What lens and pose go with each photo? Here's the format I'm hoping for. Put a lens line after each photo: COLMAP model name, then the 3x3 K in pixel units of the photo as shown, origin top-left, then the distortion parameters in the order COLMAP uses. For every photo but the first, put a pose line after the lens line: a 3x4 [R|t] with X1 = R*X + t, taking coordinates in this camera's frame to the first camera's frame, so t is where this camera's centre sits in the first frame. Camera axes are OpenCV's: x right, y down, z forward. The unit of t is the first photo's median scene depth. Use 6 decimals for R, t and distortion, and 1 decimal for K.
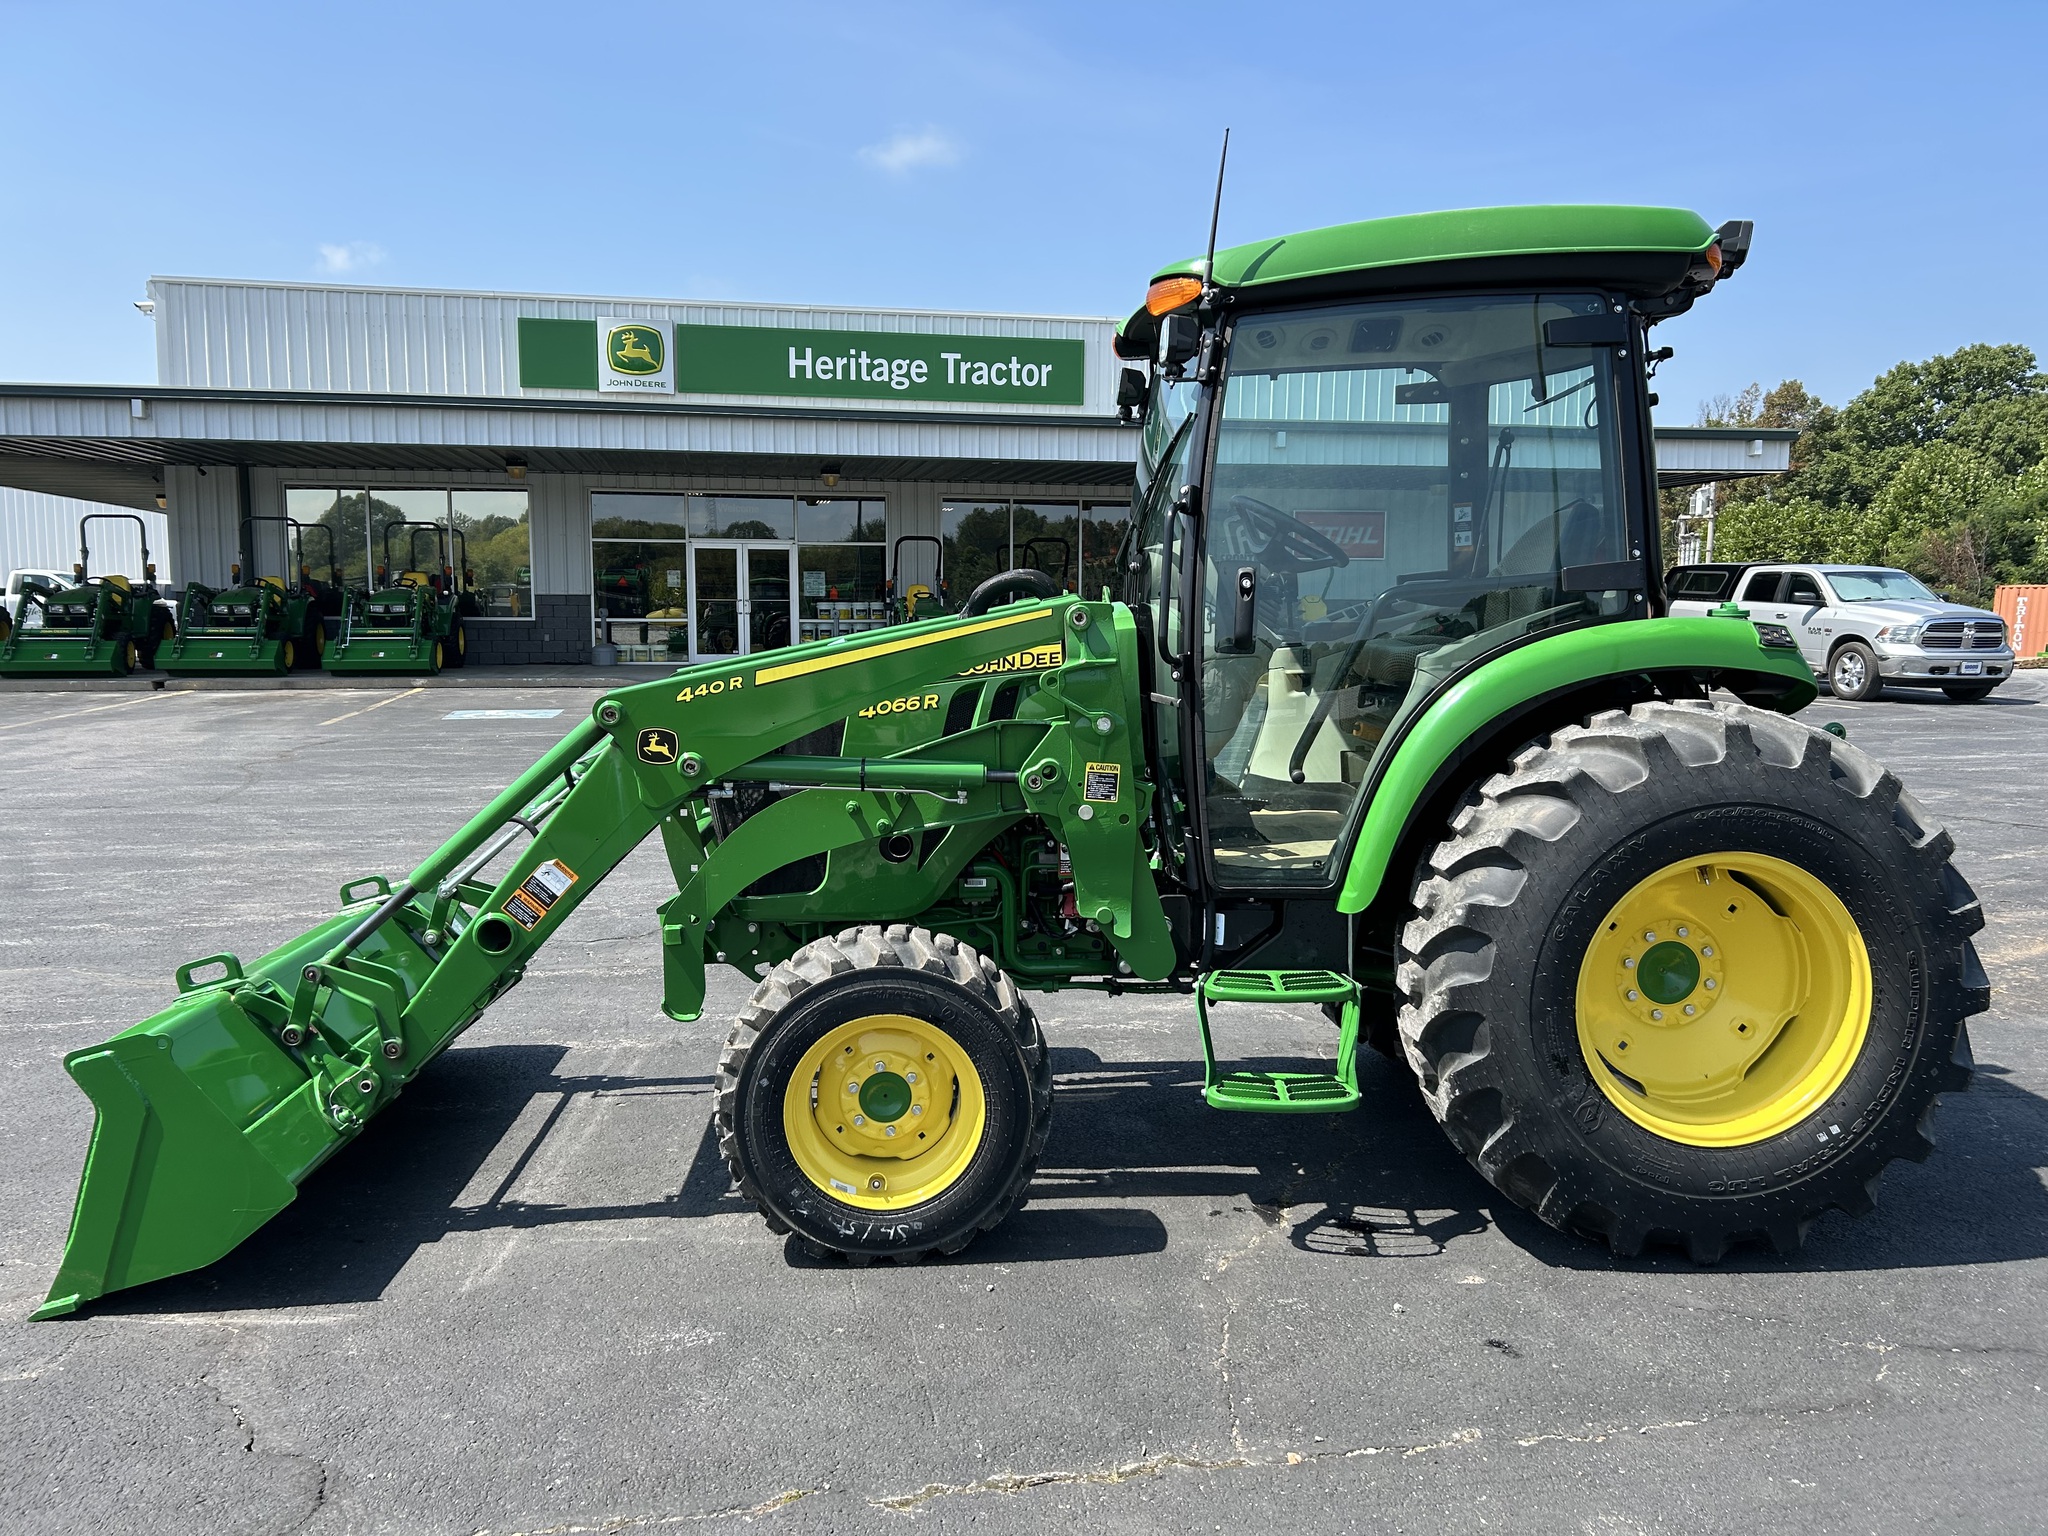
lens RADIAL K [[1539.8, 0, 1009.2], [0, 1539.8, 755.8], [0, 0, 1]] dist [0.062364, -0.068391]
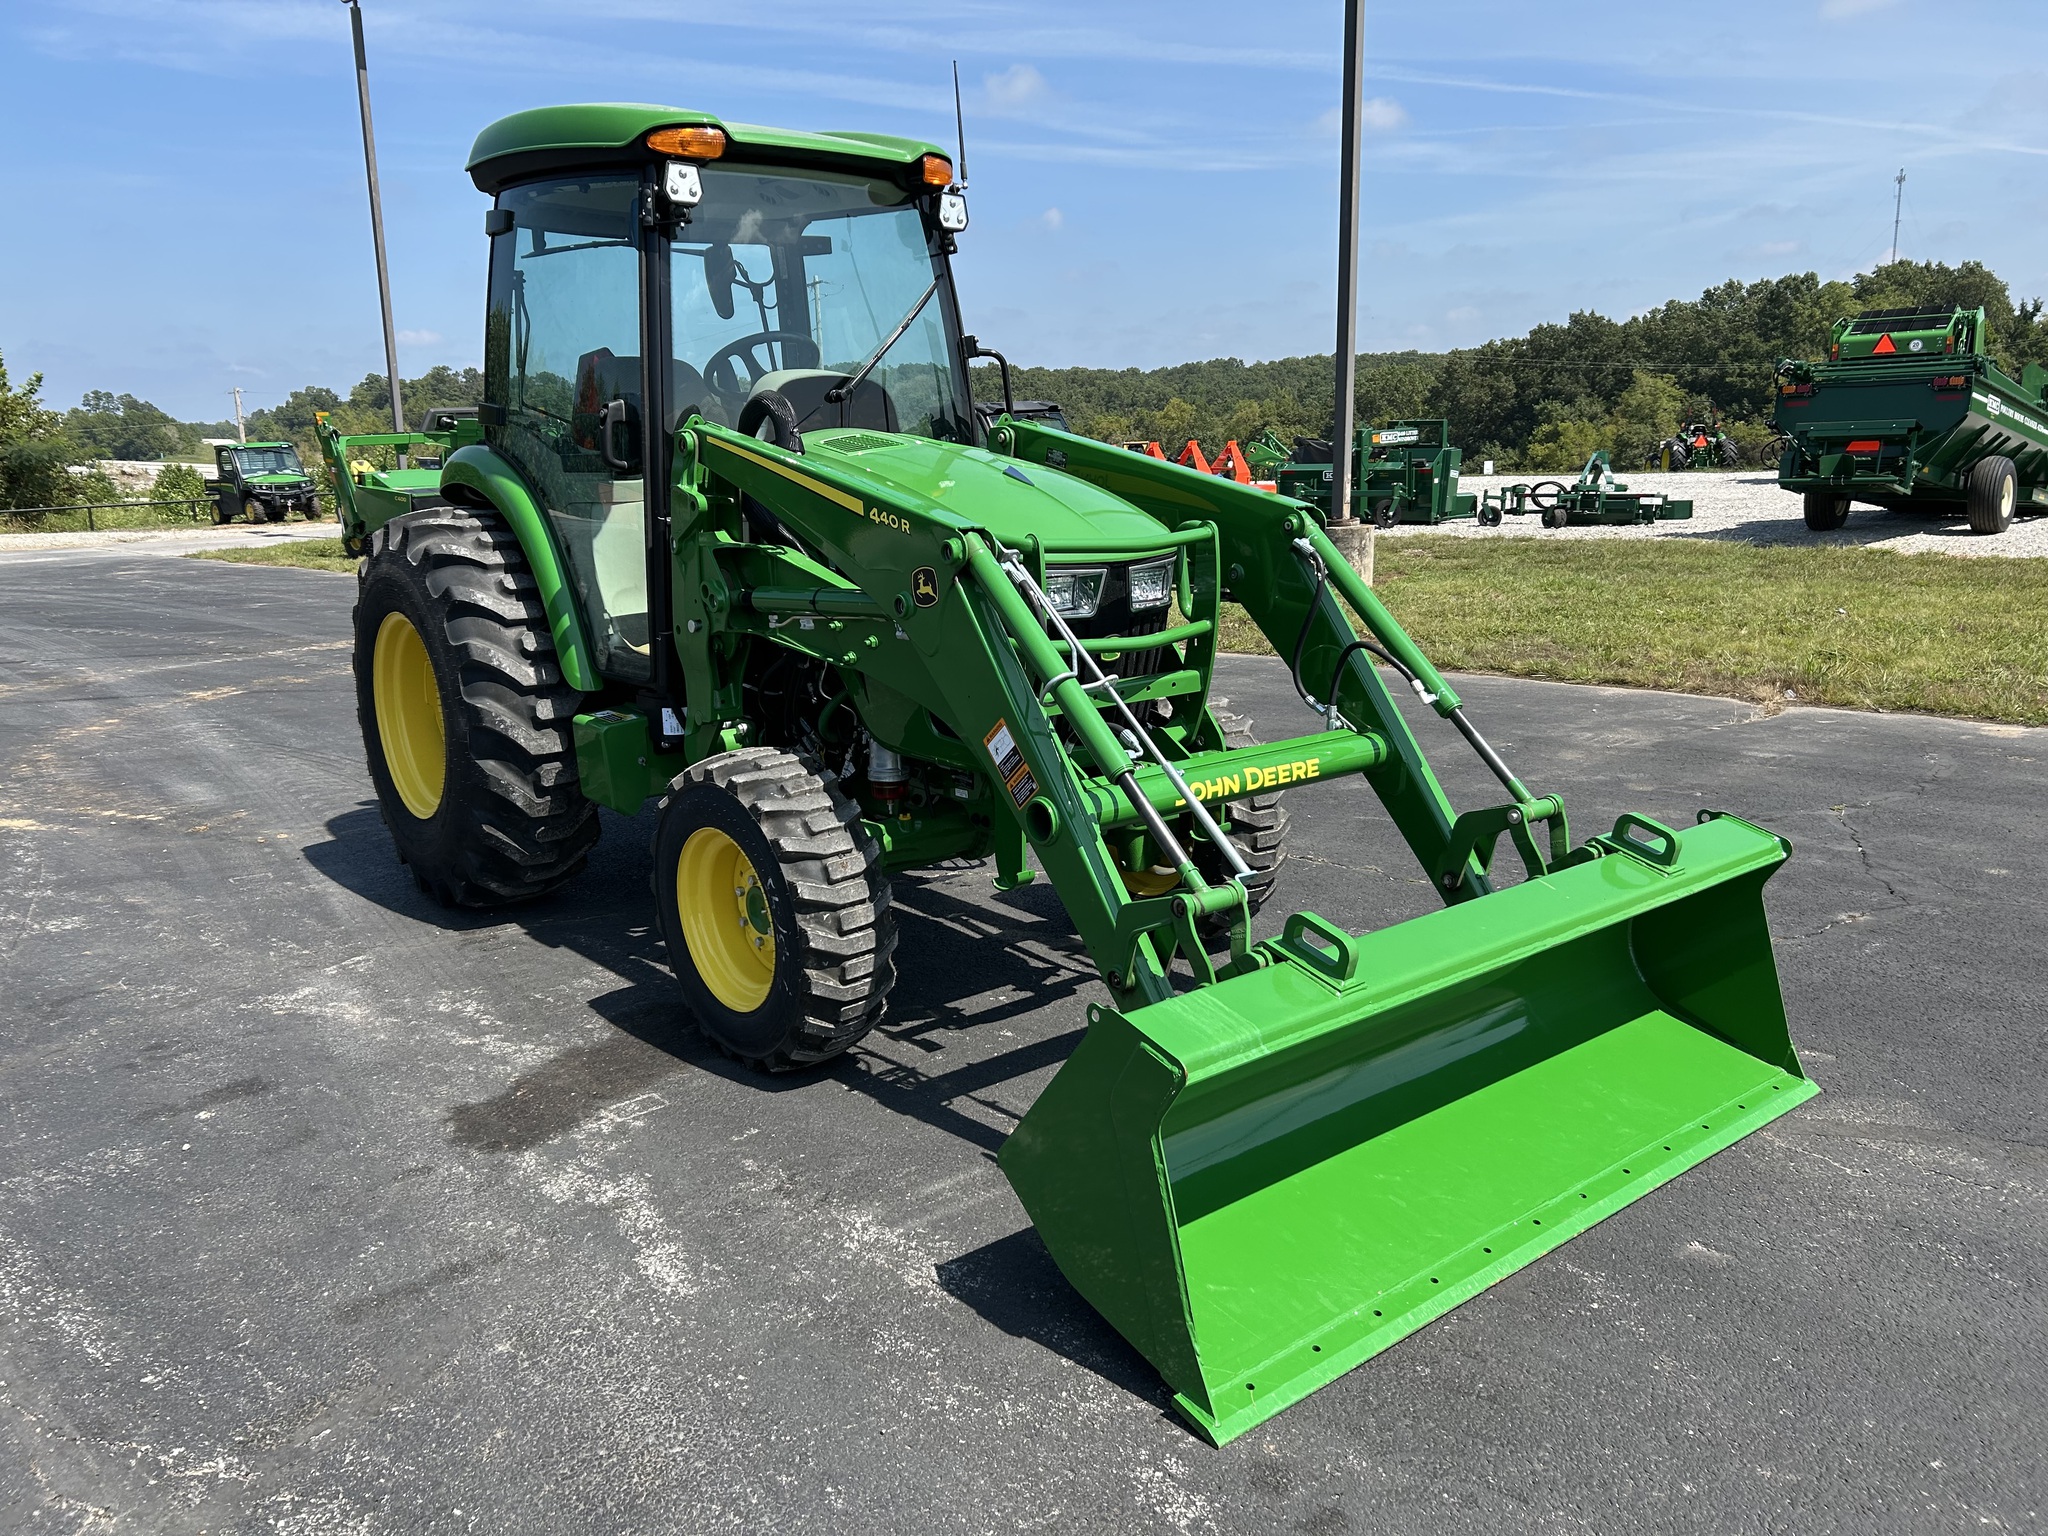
lens RADIAL K [[1539.8, 0, 1013.3], [0, 1539.8, 759.4], [0, 0, 1]] dist [0.062364, -0.068391]
pose [[-0.581598, -0.159149, 0.797757, -0.175364], [0.099248, 0.959467, 0.263765, -0.030223], [-0.807400, 0.232581, -0.542229, 0.307864]]
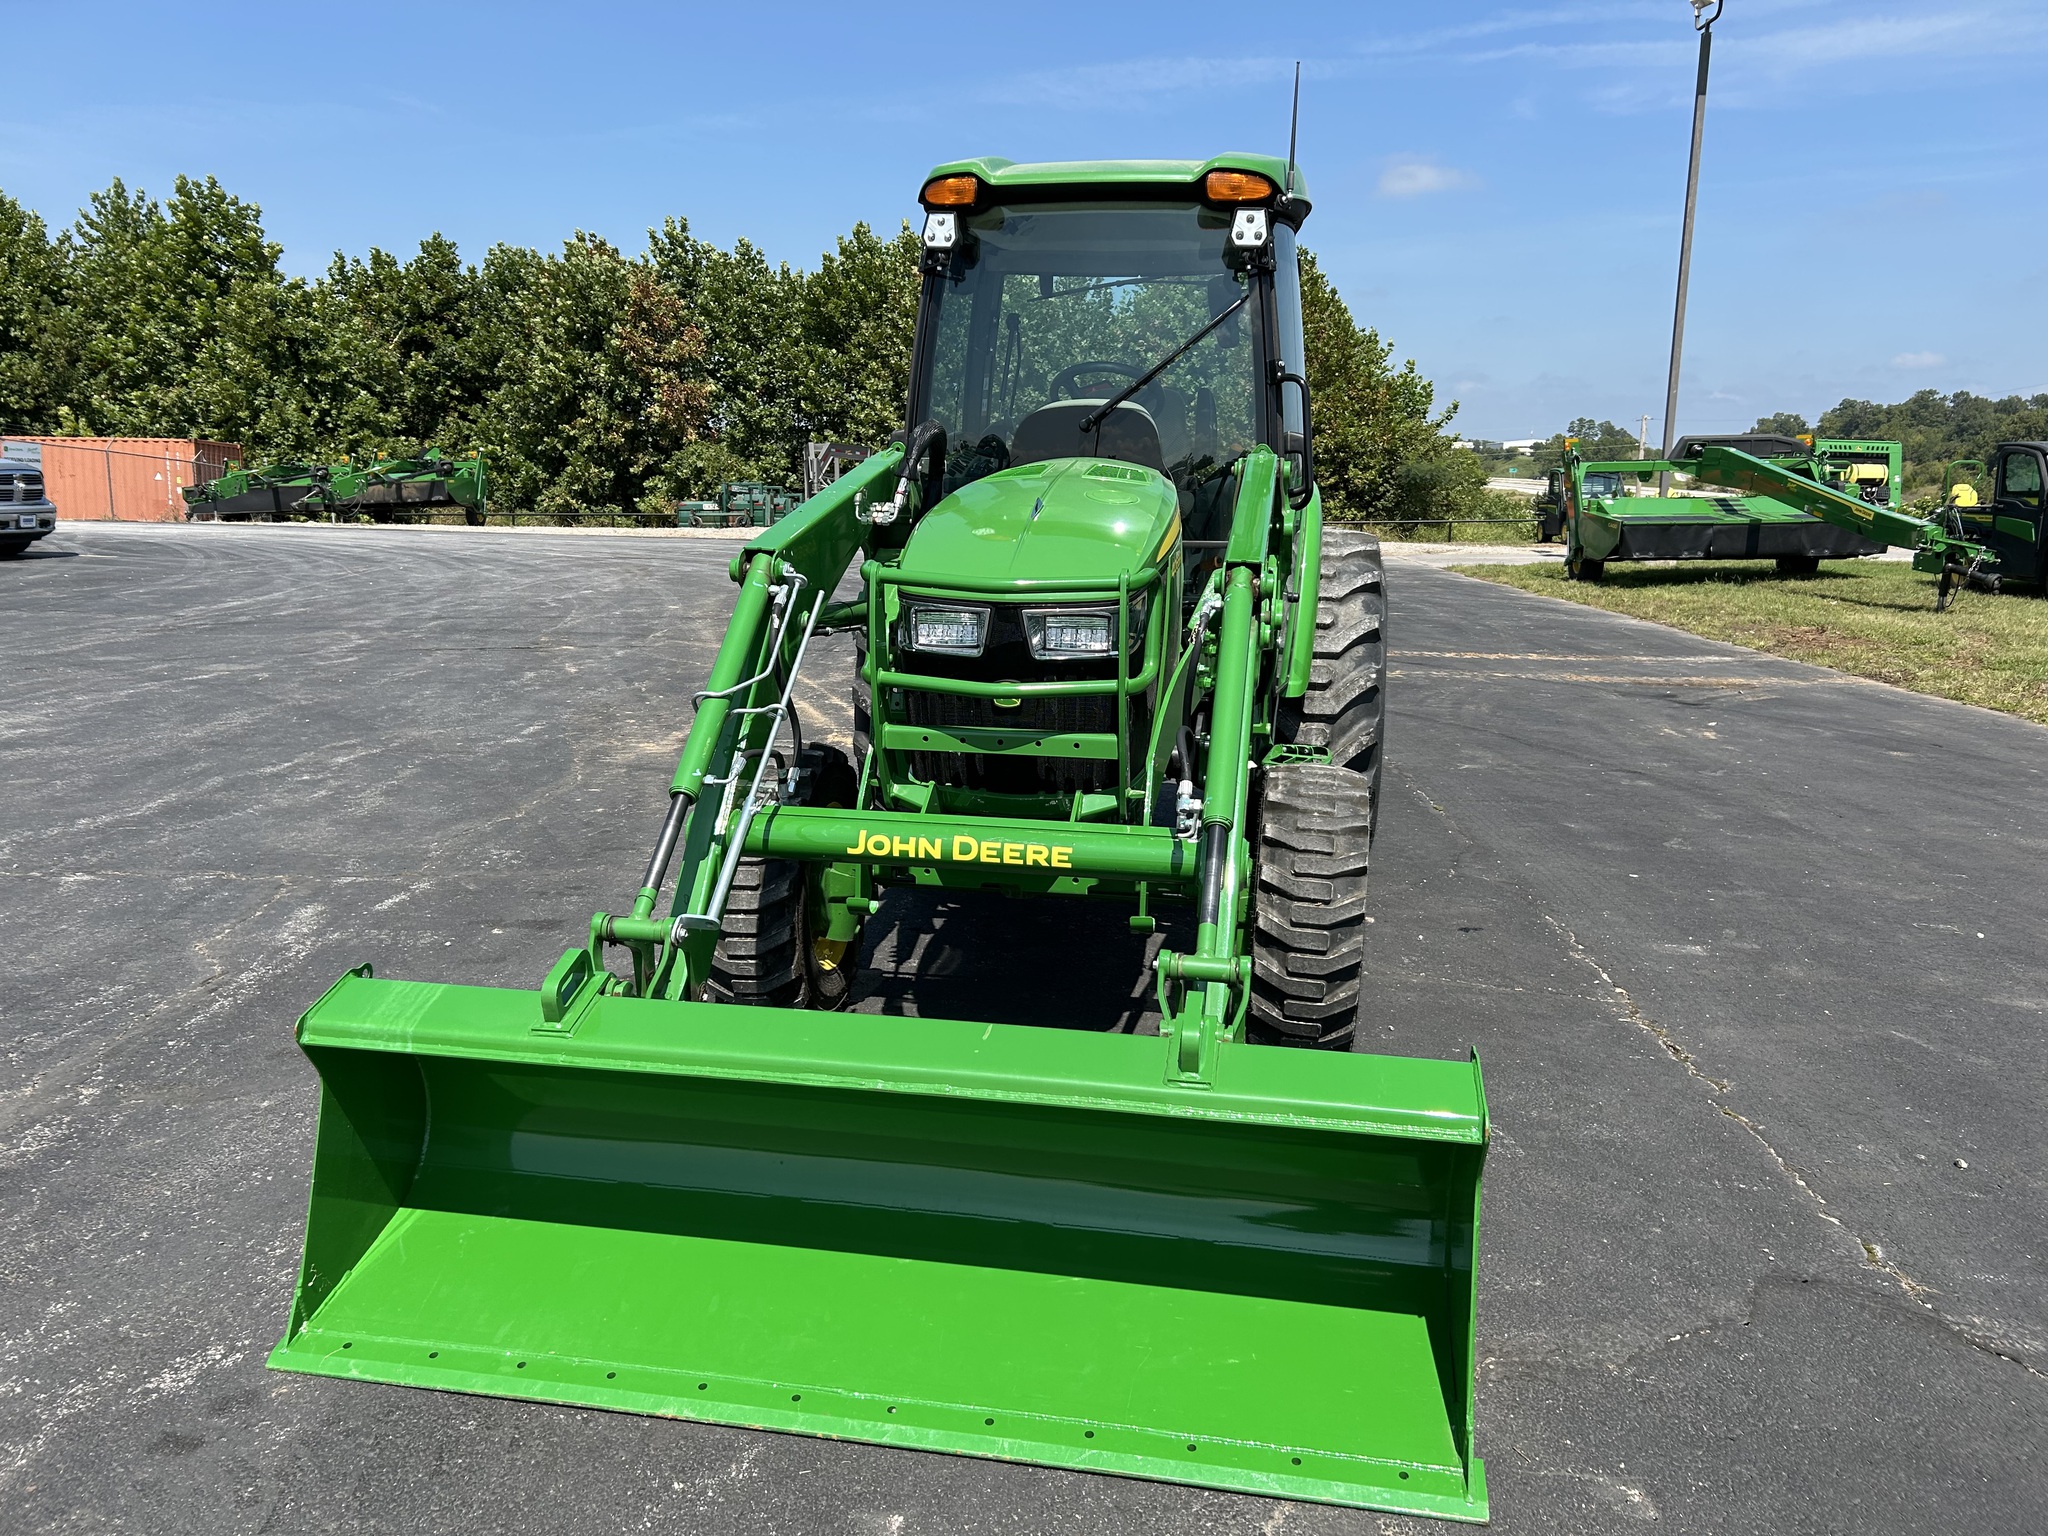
lens RADIAL K [[1539.8, 0, 1015.1], [0, 1539.8, 767.4], [0, 0, 1]] dist [0.062364, -0.068391]
pose [[0.239936, -0.185155, 0.952968, -0.198150], [0.088515, 0.981727, 0.168456, -0.014929], [-0.966745, 0.043934, 0.251941, 0.158194]]
